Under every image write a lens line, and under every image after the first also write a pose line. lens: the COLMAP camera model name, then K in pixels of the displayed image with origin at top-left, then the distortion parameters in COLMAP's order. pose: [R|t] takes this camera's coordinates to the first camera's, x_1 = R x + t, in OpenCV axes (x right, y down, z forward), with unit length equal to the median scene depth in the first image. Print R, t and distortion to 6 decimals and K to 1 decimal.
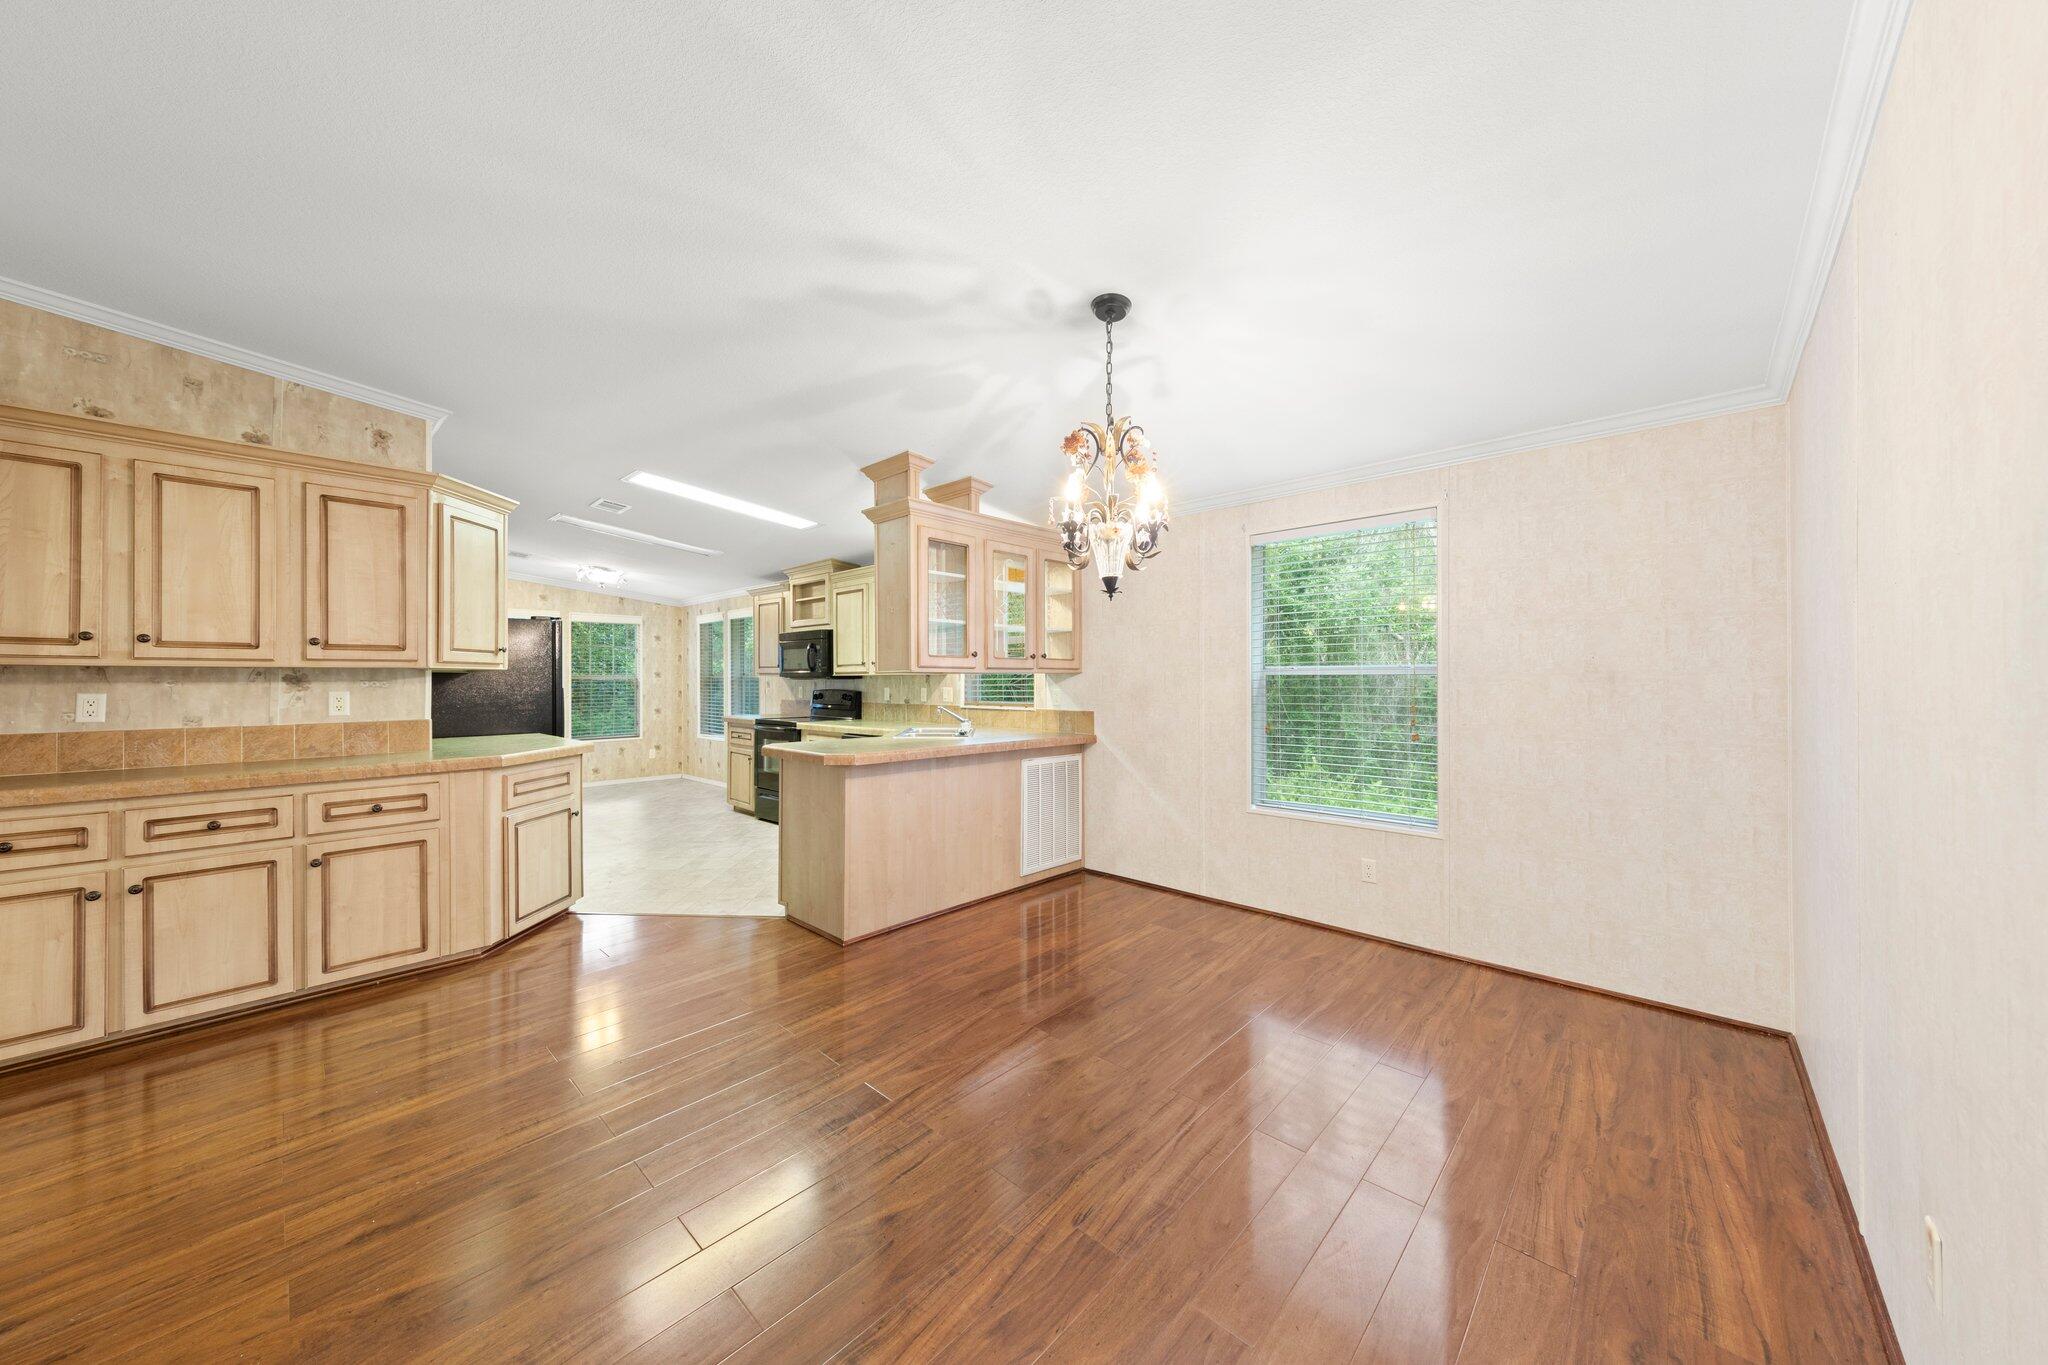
lens RADIAL K [[706.0, 0, 1023.9], [0, 706.0, 679.5], [0, 0, 1]] dist [0.003171, -0.000102]
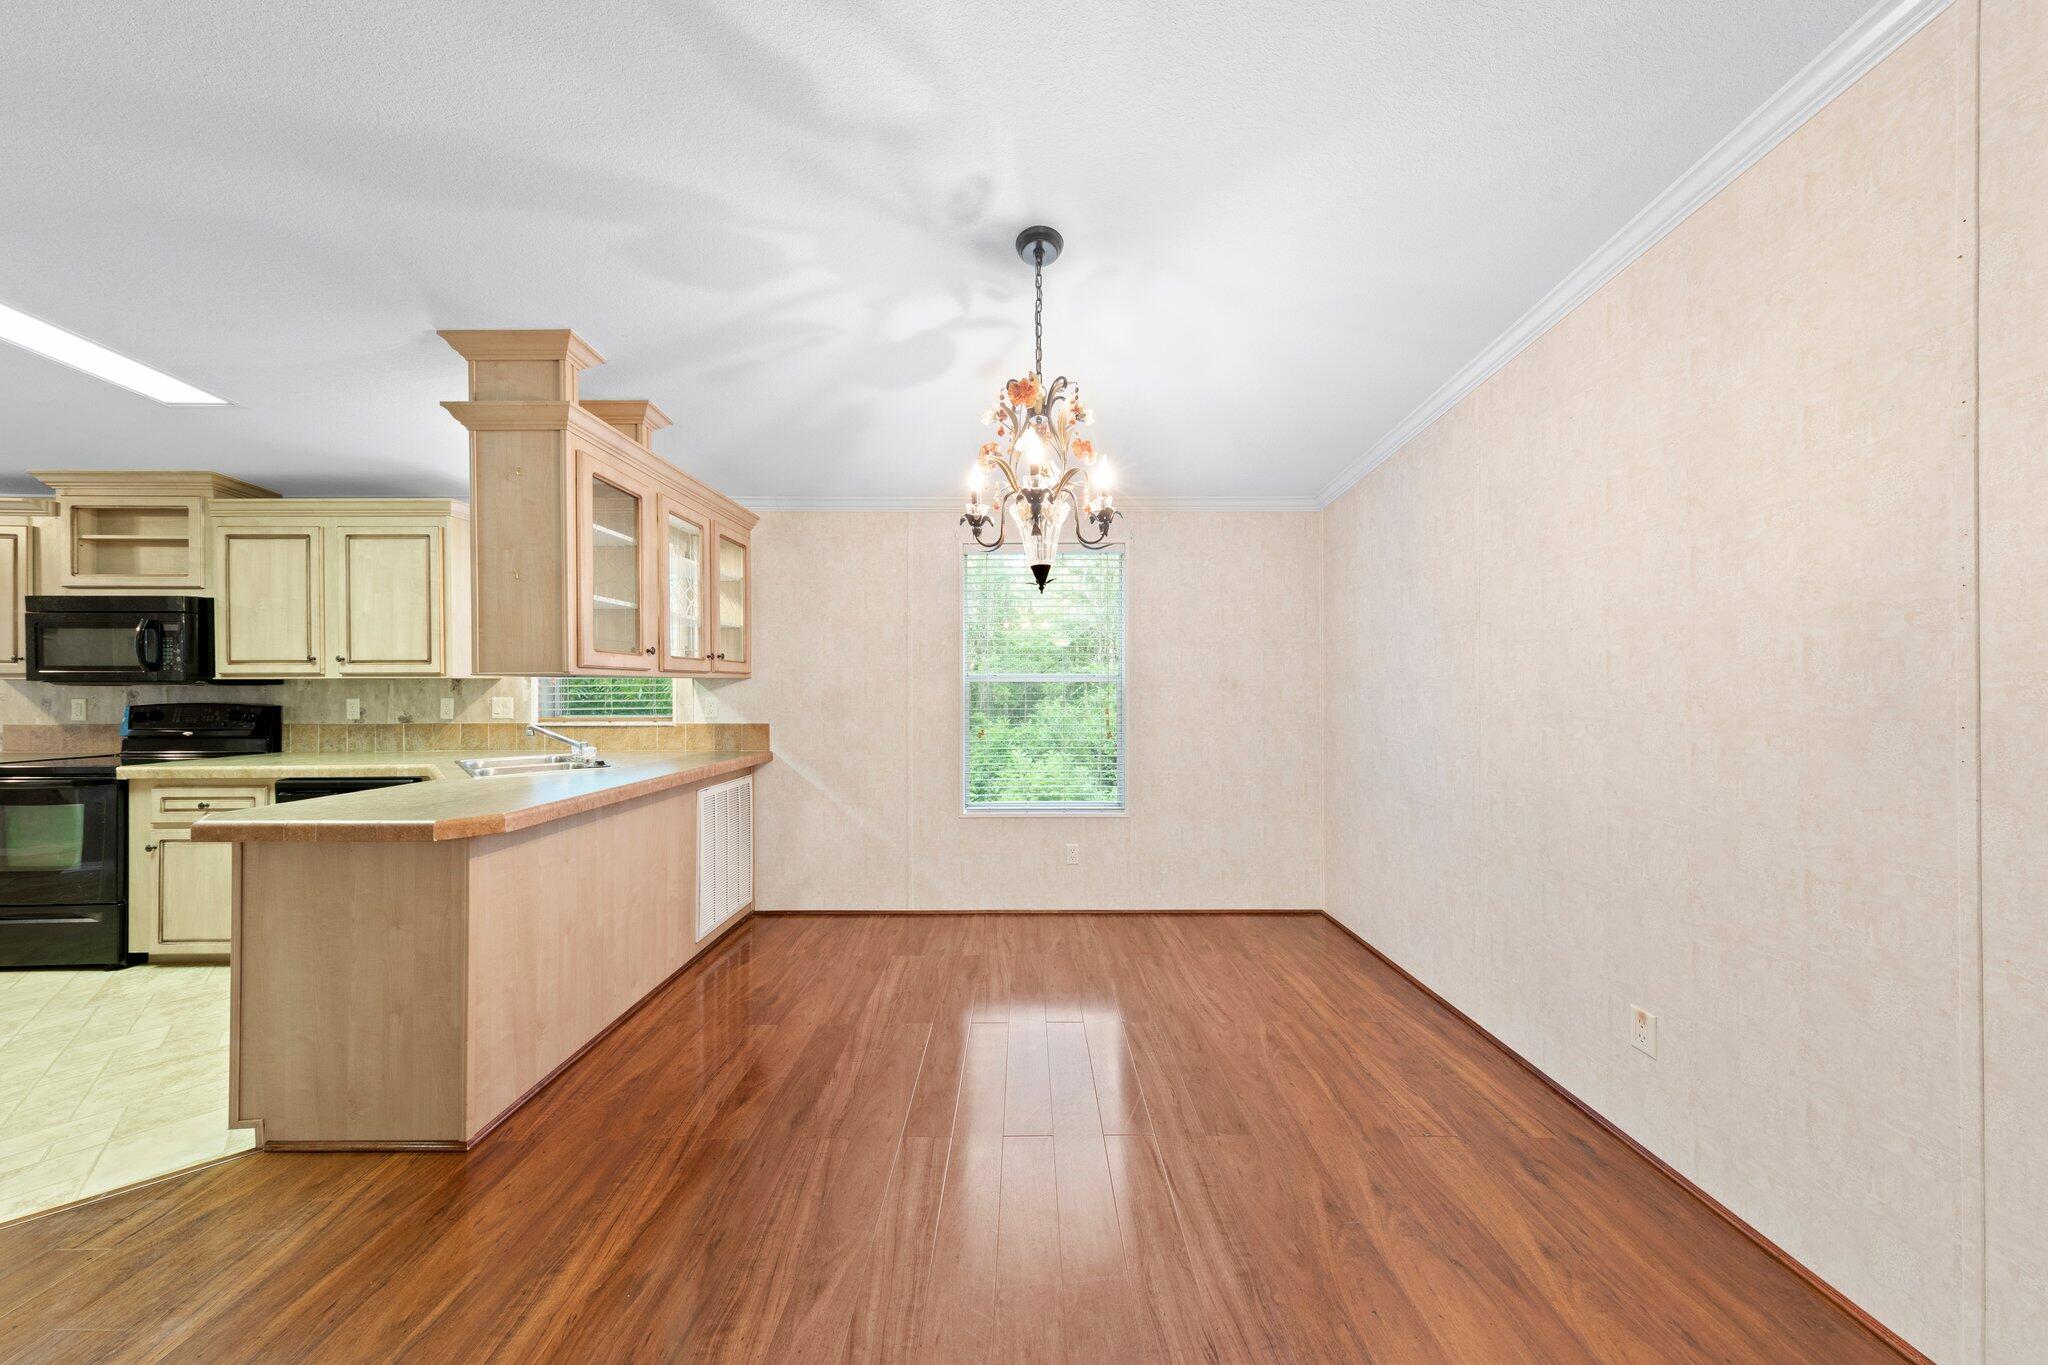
lens RADIAL K [[646.9, 0, 1031.9], [0, 646.9, 688.0], [0, 0, 1]] dist [0.007289, -0.001138]
pose [[0.722947, -0.001192, 0.690902, -0.218805], [-0.000409, 0.999998, 0.002154, 0.000665], [-0.690903, -0.001839, 0.722945, 0.229186]]
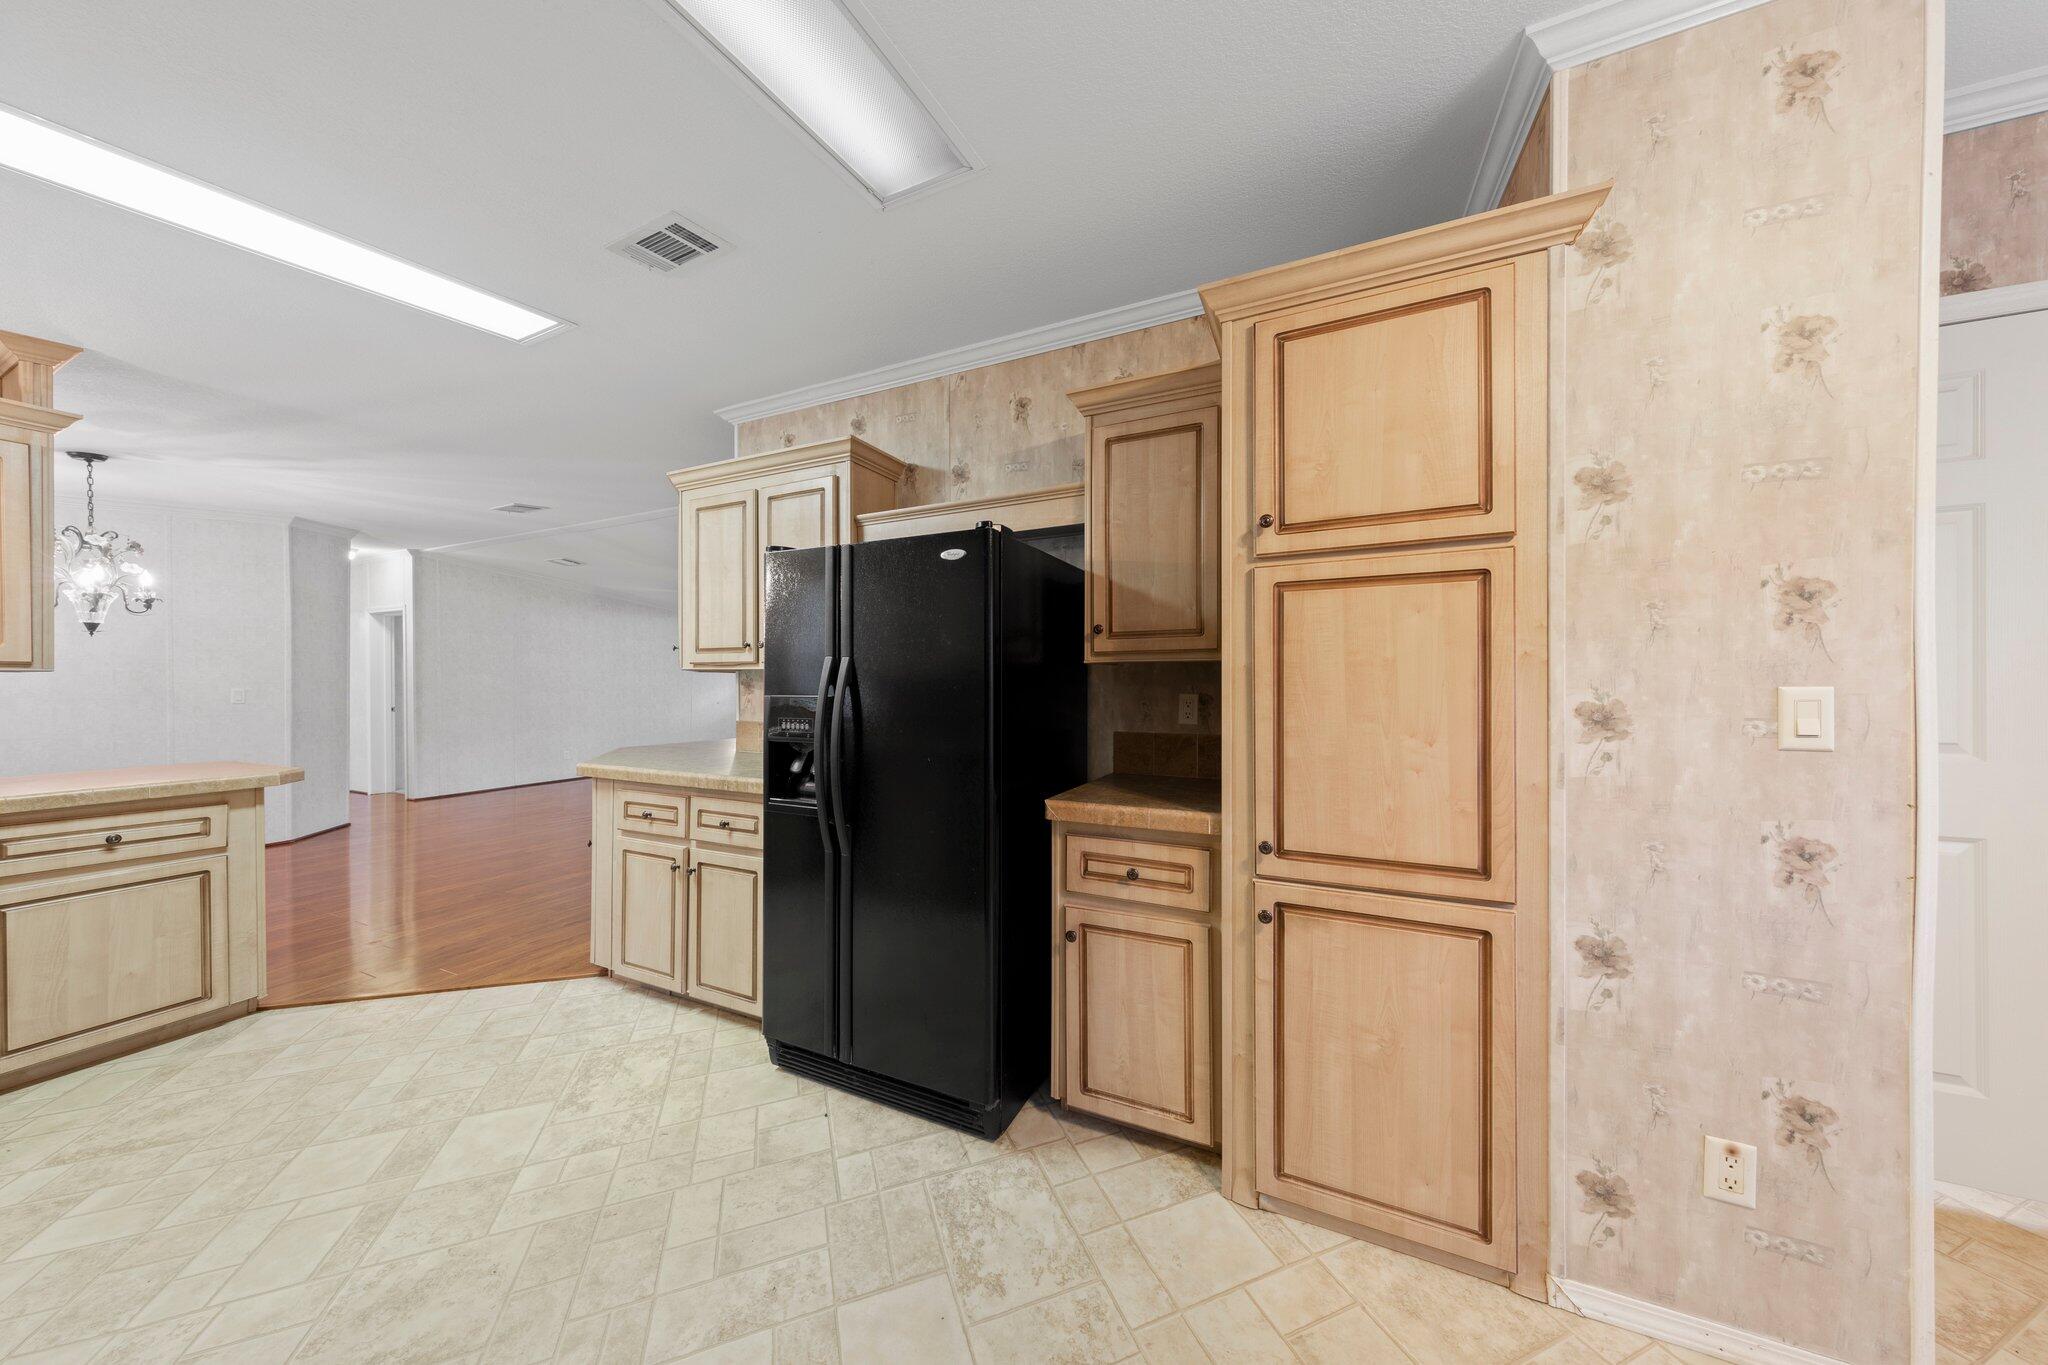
lens RADIAL K [[646.9, 0, 1022.2], [0, 646.9, 685.0], [0, 0, 1]] dist [0.007289, -0.001138]
pose [[-0.949492, 0.004793, -0.313755, -0.739501], [0.005655, 0.999982, -0.001839, 0.007099], [0.313741, -0.003520, -0.949502, 1.594992]]
